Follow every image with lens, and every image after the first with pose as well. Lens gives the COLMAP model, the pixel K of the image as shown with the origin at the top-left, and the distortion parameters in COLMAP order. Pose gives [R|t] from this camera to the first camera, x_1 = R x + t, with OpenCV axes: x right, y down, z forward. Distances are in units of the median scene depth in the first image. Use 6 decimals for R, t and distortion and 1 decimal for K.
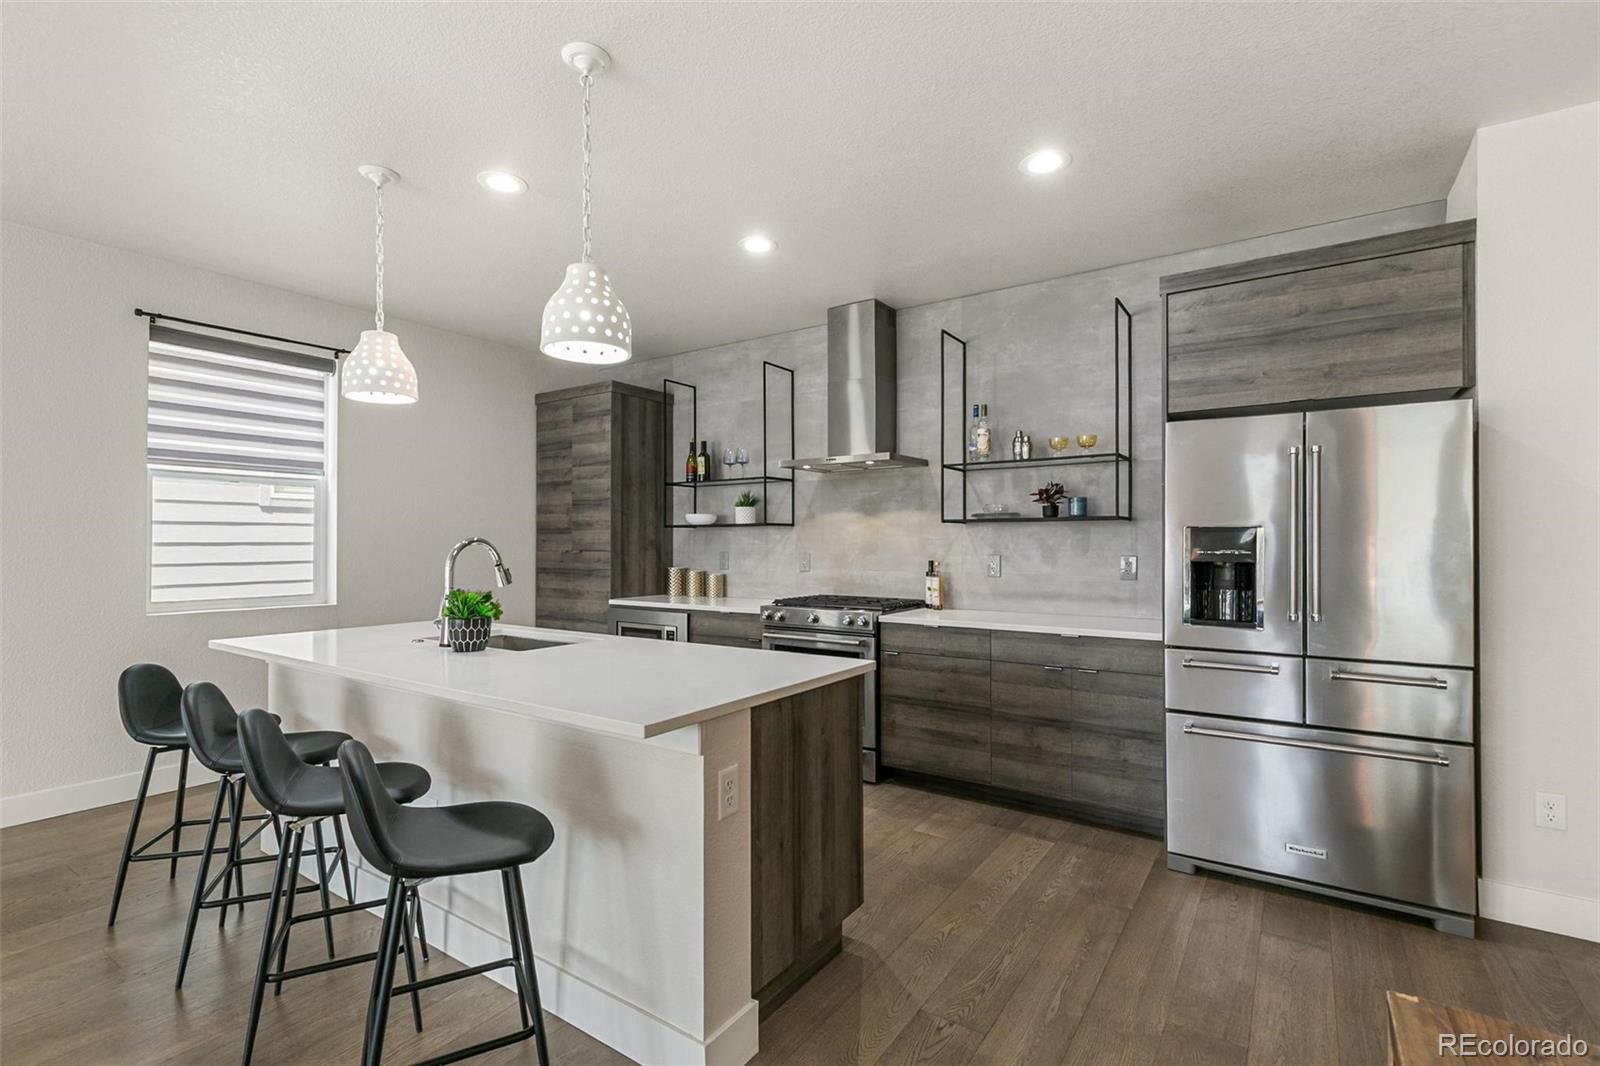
lens RADIAL K [[726.6, 0, 802.9], [0, 726.6, 538.1], [0, 0, 1]] dist [0.009660, -0.000549]
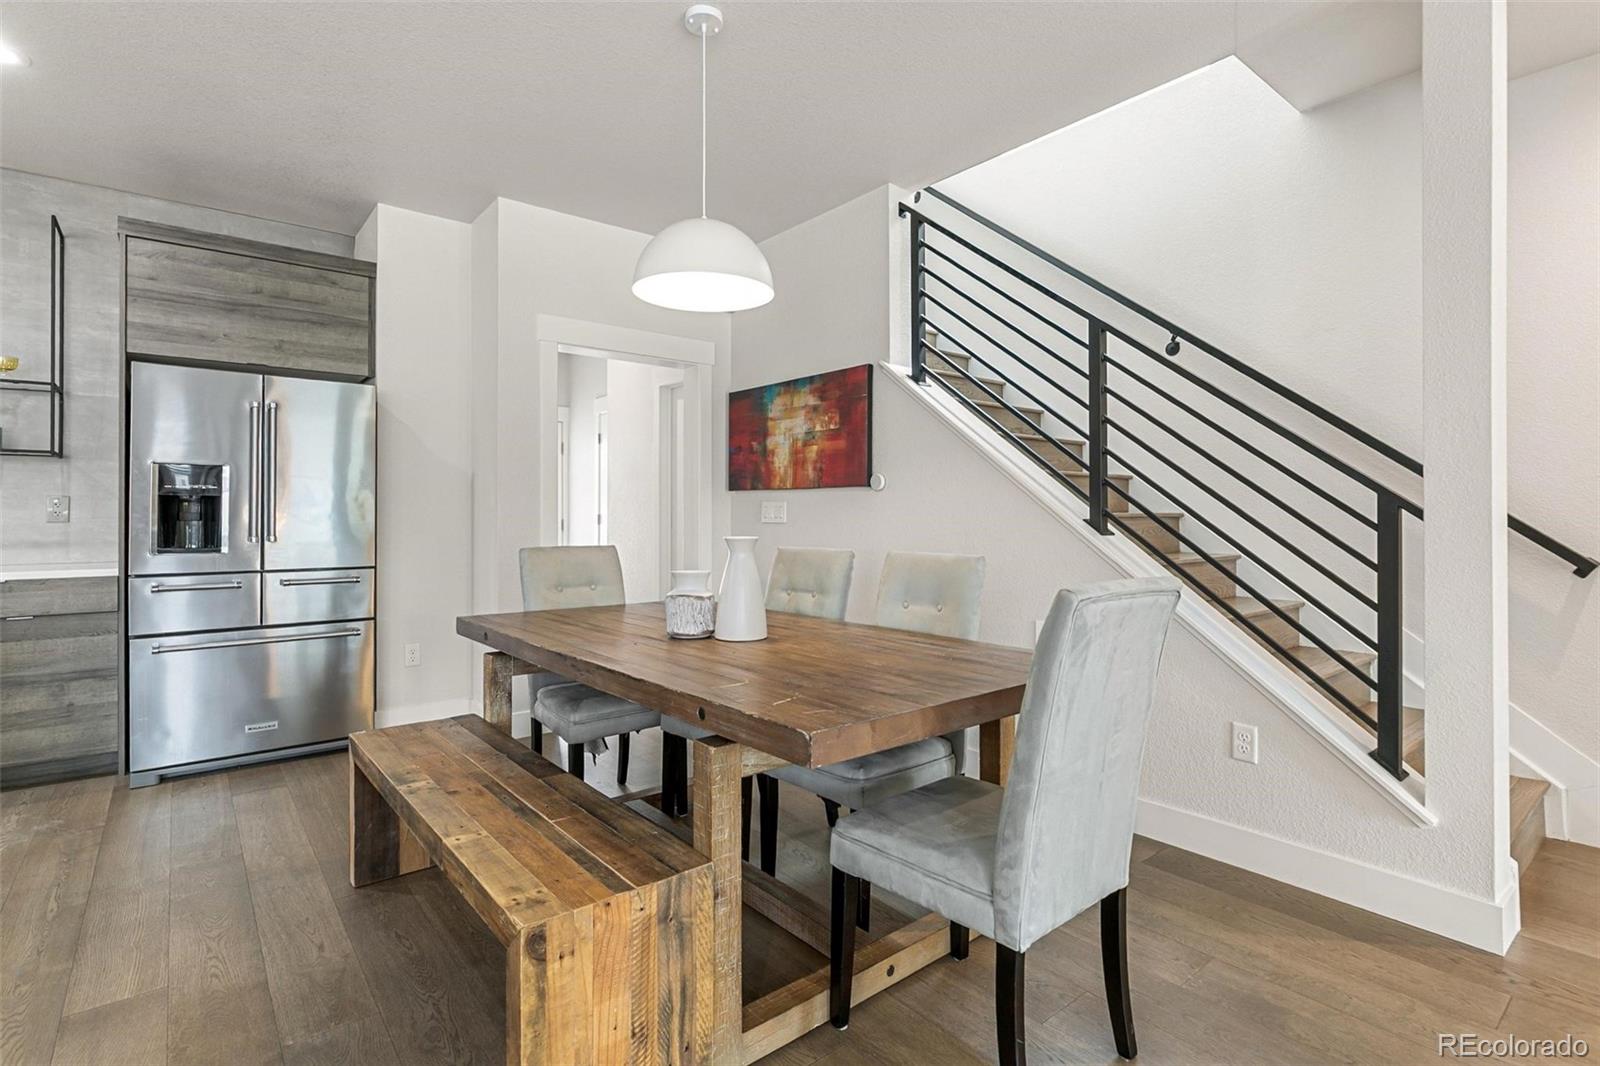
lens RADIAL K [[773.4, 0, 798.0], [0, 773.4, 513.7], [0, 0, 1]] dist [-0.002036, -0.000300]
pose [[0.289717, 0.001642, 0.957111, -0.209442], [-0.008130, 0.999967, 0.000746, 0.037420], [-0.957078, -0.007998, 0.289721, -0.172047]]
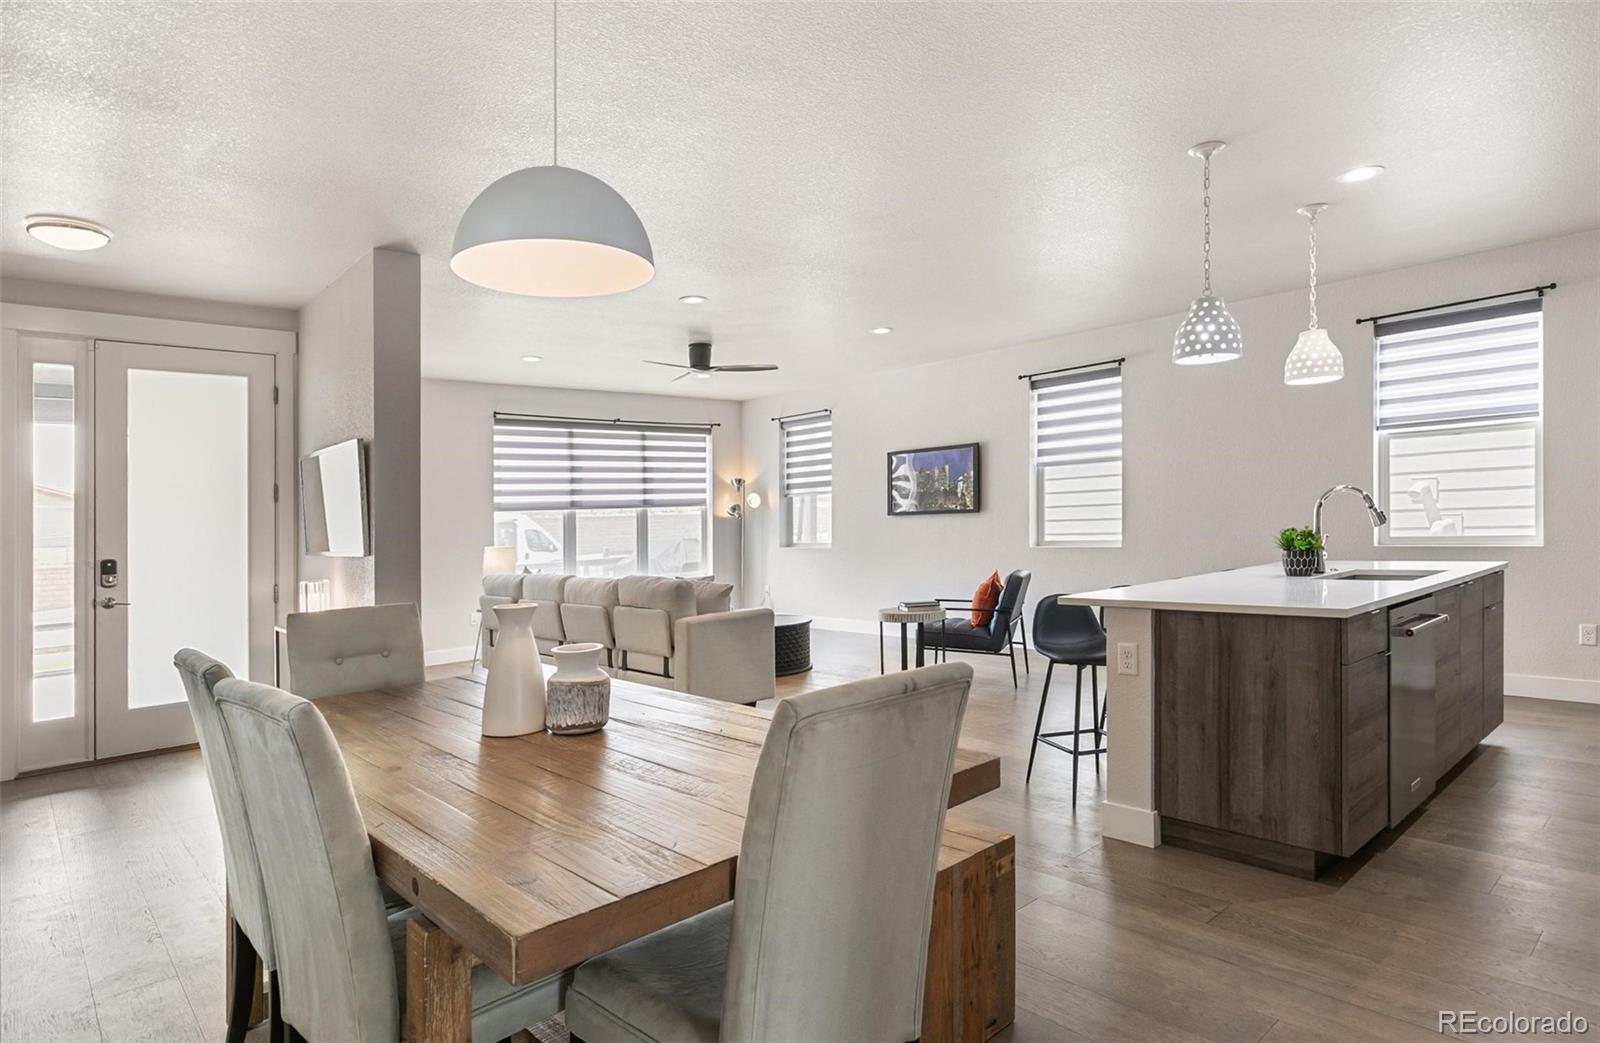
lens RADIAL K [[869.4, 0, 813.5], [0, 869.4, 558.1], [0, 0, 1]] dist [0.000767, -0.000195]
pose [[-0.227134, 0.049747, -0.972592, 0.838716], [0.046219, 0.998120, 0.040259, 0.014643], [0.972766, -0.035808, -0.229007, 0.360599]]
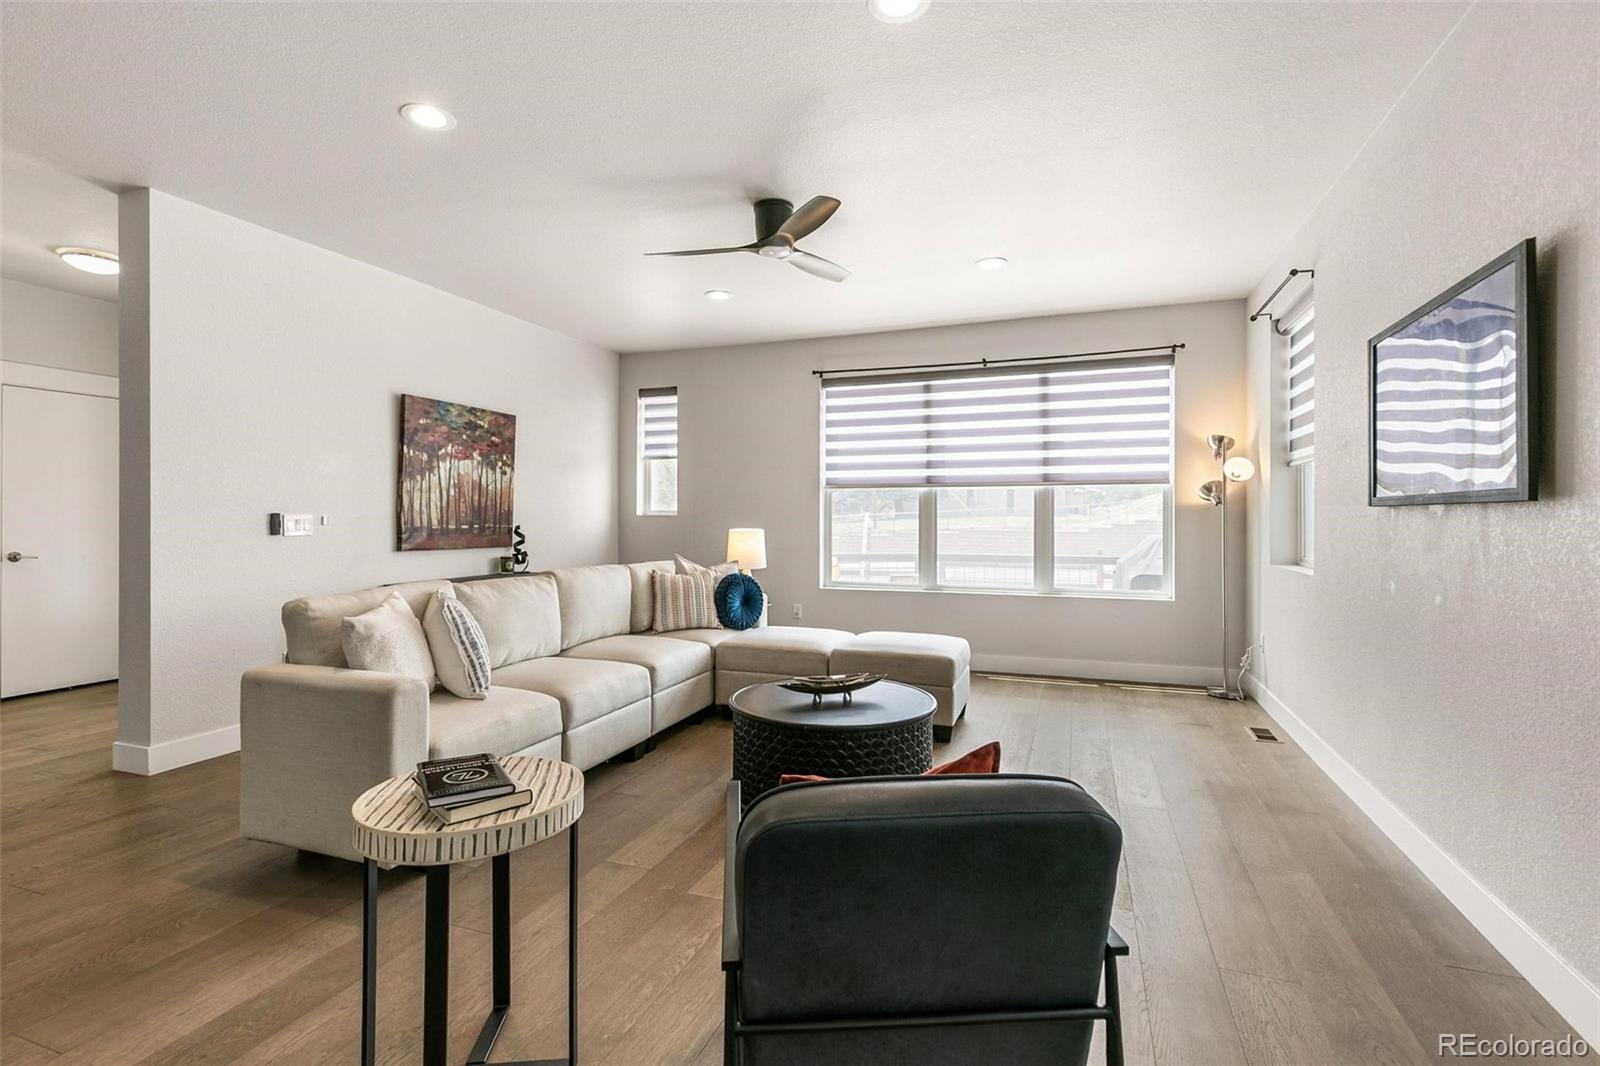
lens RADIAL K [[746.7, 0, 798.4], [0, 746.7, 523.6], [0, 0, 1]] dist [0.010014, -0.000457]
pose [[-0.971970, -0.002397, -0.235094, -0.739286], [-0.002280, 0.999997, -0.000766, 0.024017], [0.235095, -0.000208, -0.971972, 0.633102]]
